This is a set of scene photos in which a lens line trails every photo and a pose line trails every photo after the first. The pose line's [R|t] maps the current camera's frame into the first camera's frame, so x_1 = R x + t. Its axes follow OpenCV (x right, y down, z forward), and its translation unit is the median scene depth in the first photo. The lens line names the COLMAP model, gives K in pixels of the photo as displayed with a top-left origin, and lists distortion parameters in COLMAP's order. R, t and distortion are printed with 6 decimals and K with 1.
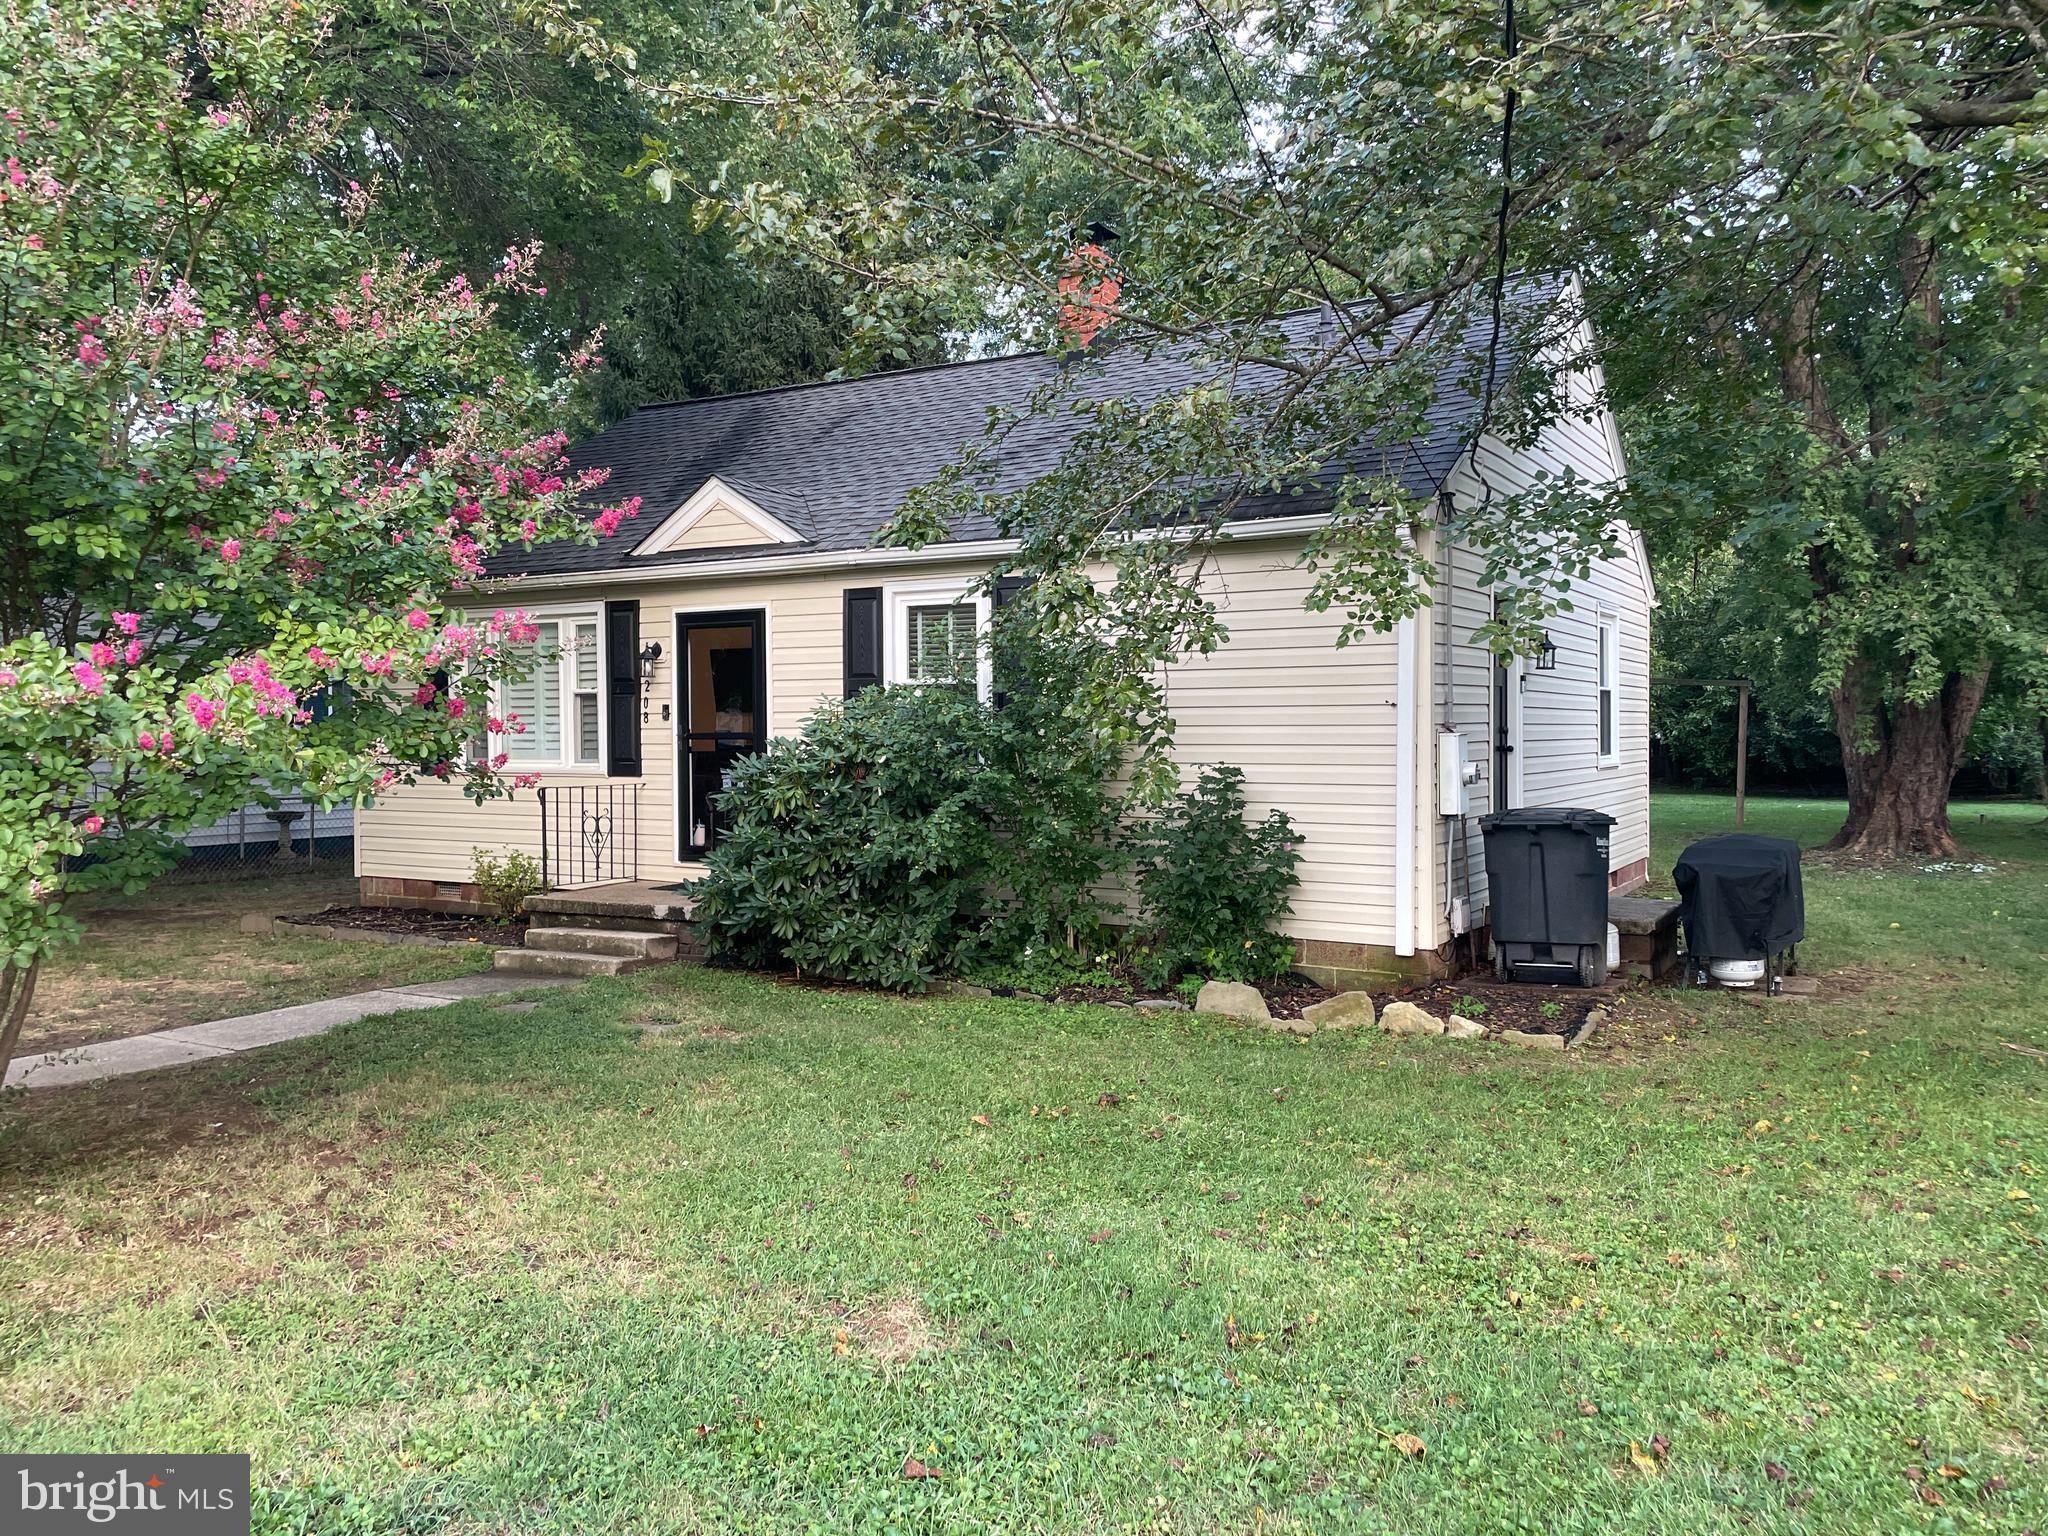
lens RADIAL K [[1581.5, 0, 1000.9], [0, 1581.5, 746.1], [0, 0, 1]] dist [0.093957, -0.123838]
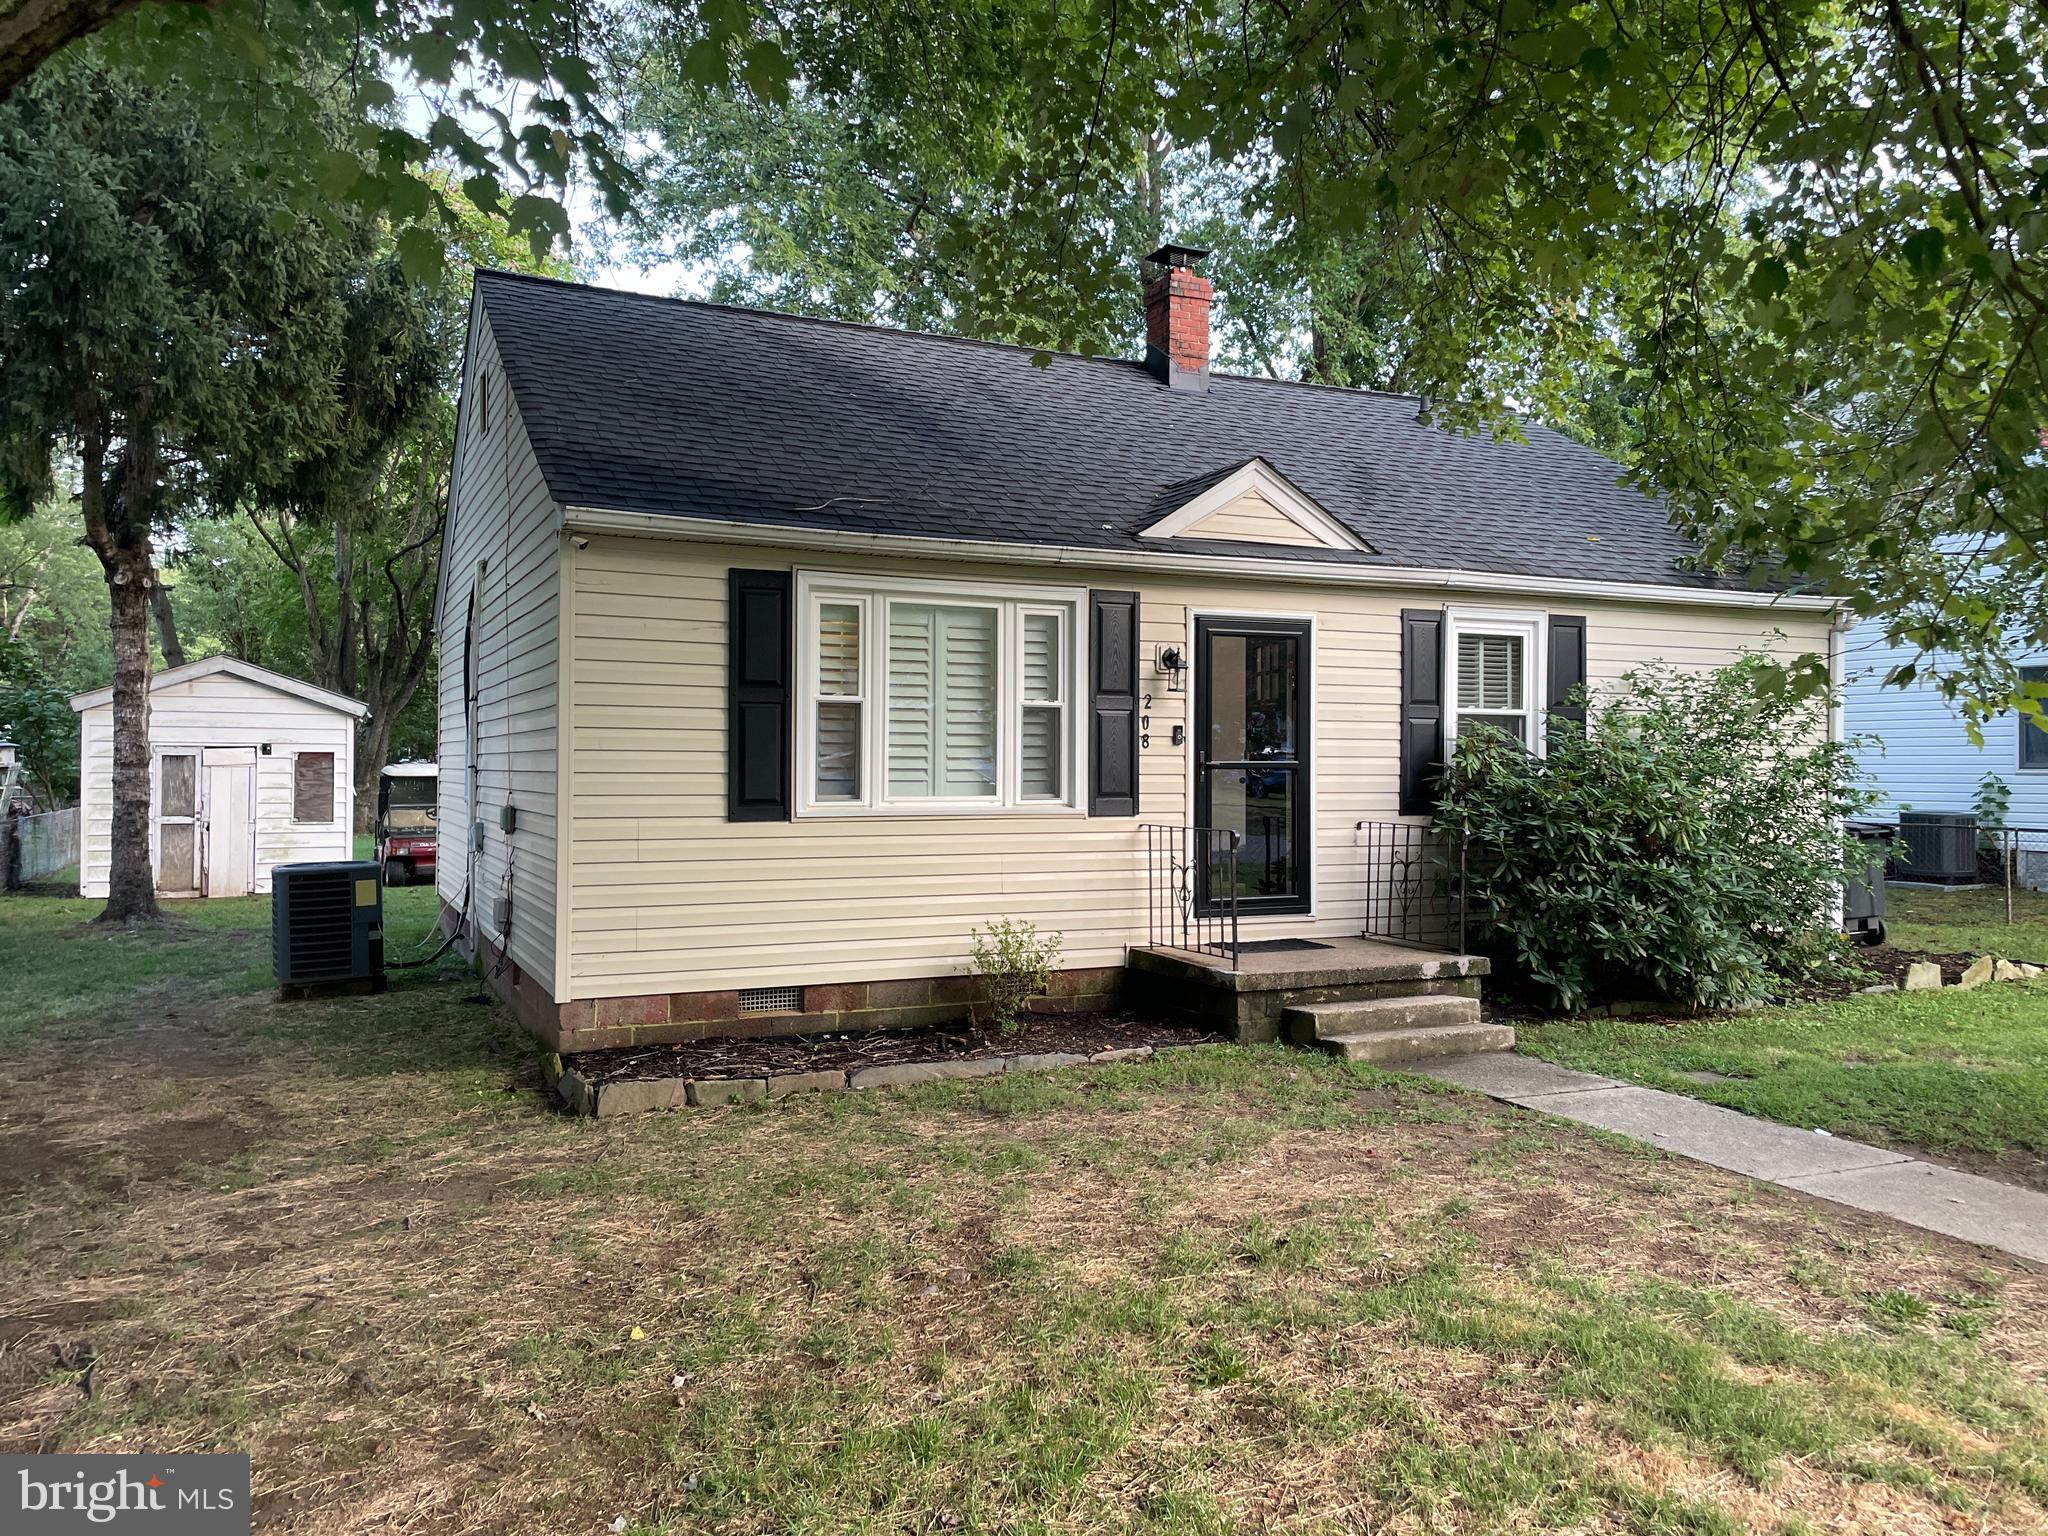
lens RADIAL K [[1542.0, 0, 1045.3], [0, 1542.0, 763.4], [0, 0, 1]] dist [0.096923, -0.113971]
pose [[0.550372, 0.009916, 0.834861, -0.907944], [0.002703, 0.999903, -0.013659, 0.003562], [-0.834915, 0.009774, 0.550291, 0.623990]]
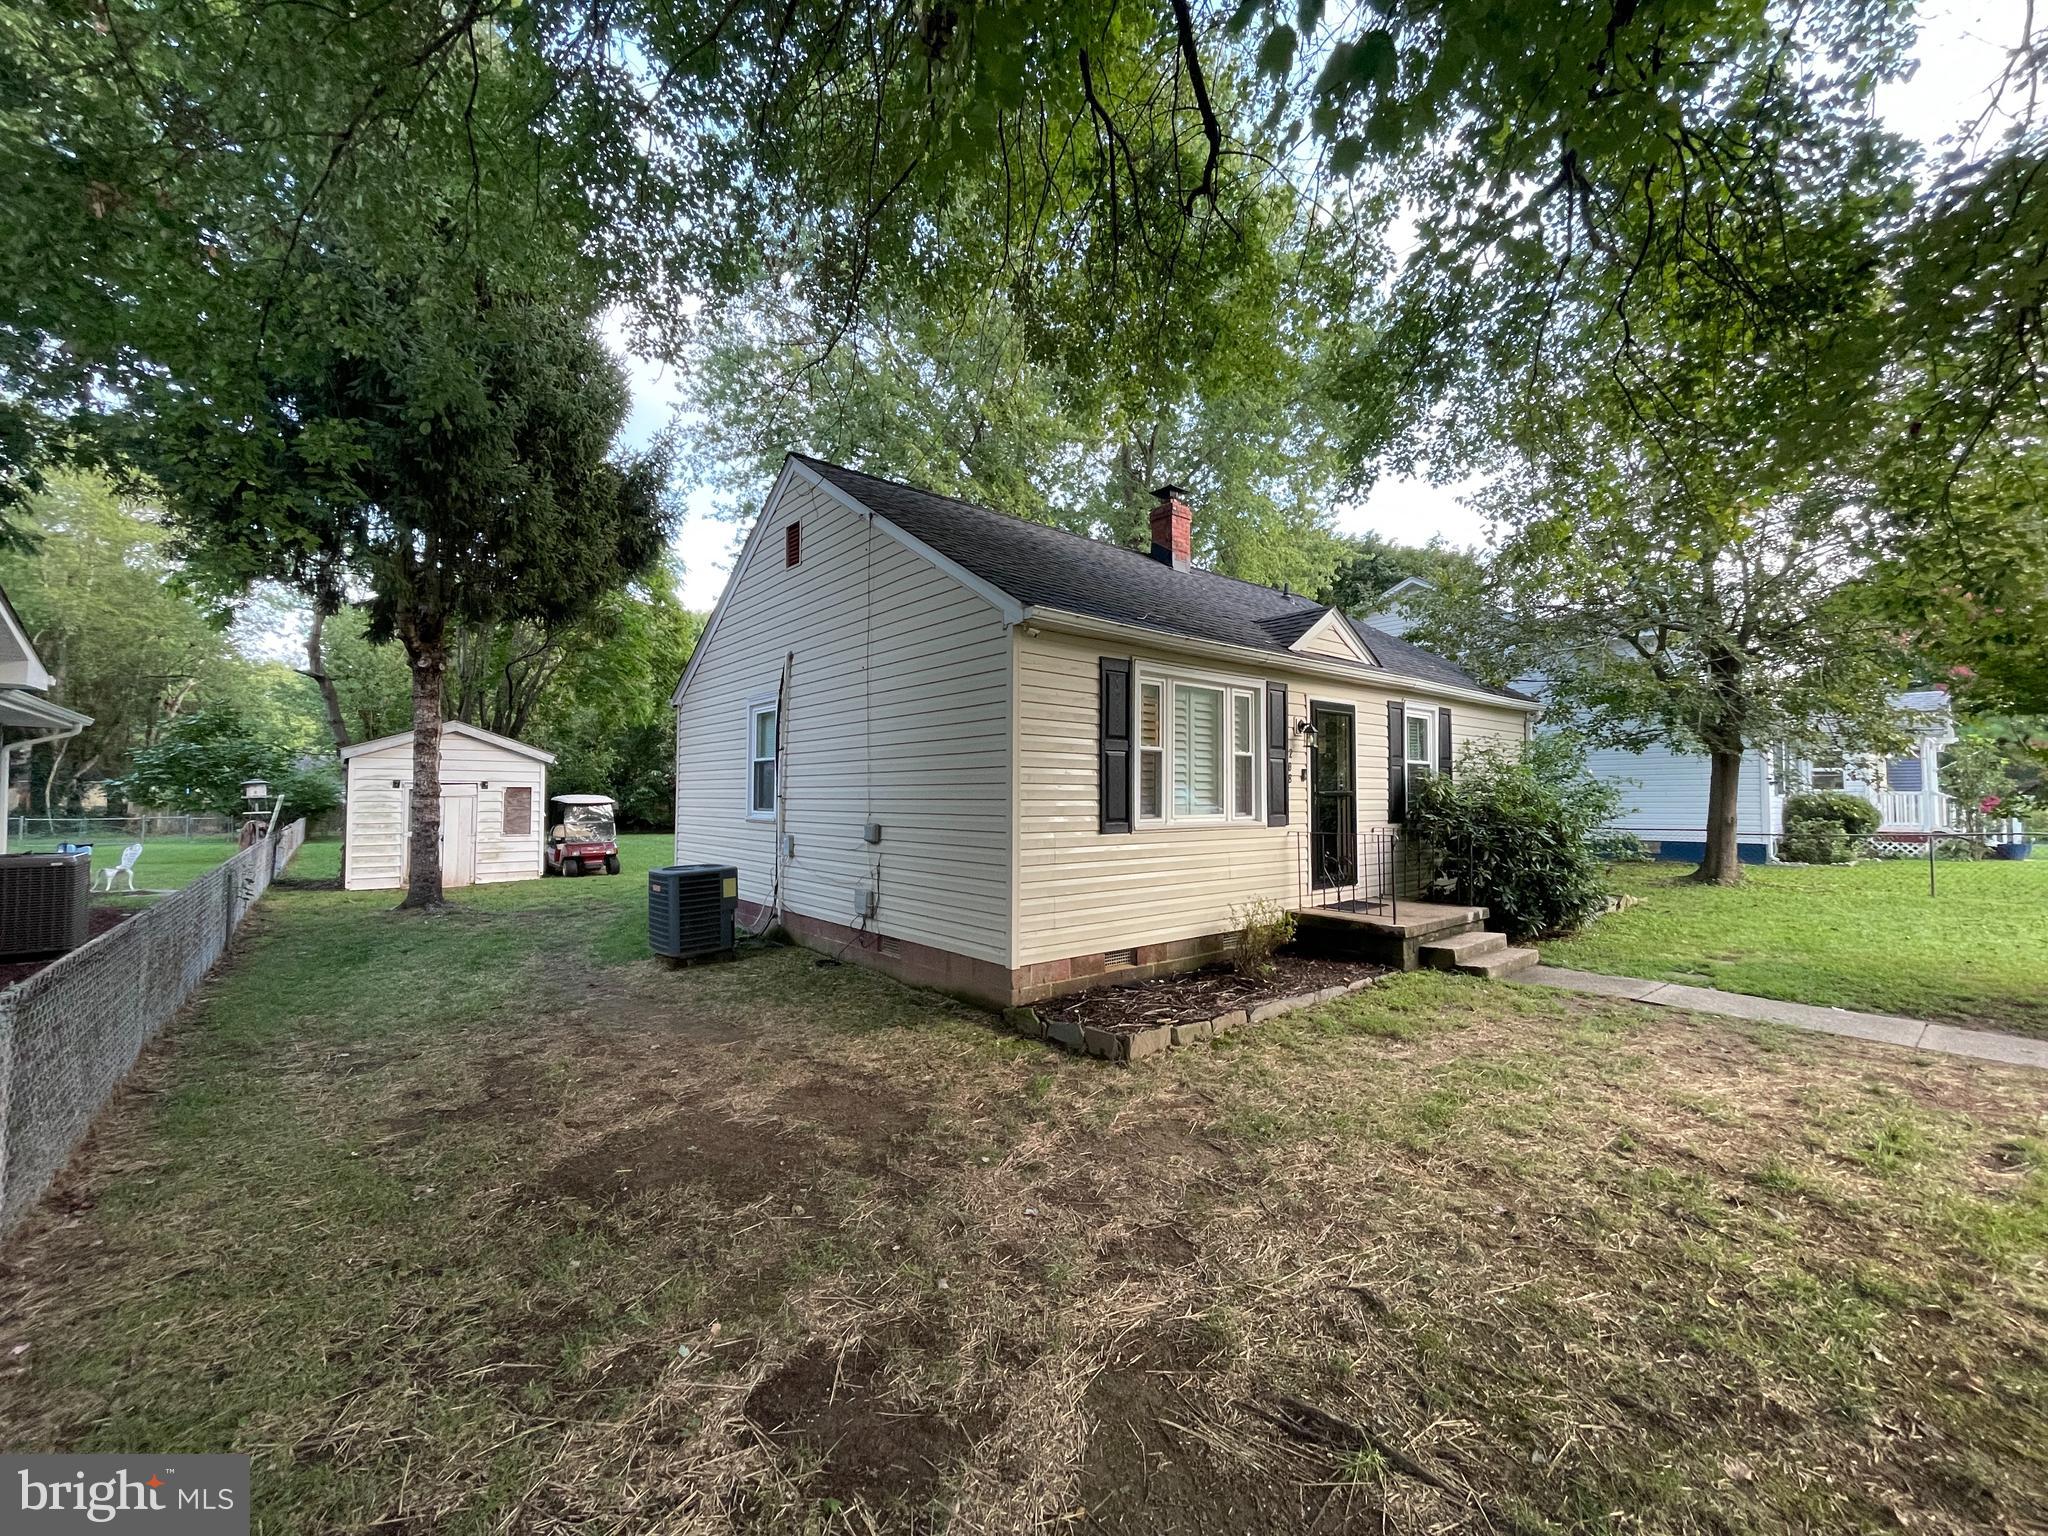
lens RADIAL K [[829.7, 0, 1024.6], [0, 829.7, 770.7], [0, 0, 1]] dist [-0.002475, -0.000223]
pose [[0.323088, 0.035456, 0.945704, -0.921758], [0.008416, 0.999151, -0.040335, 0.000416], [-0.946331, 0.020991, 0.322515, 0.999375]]
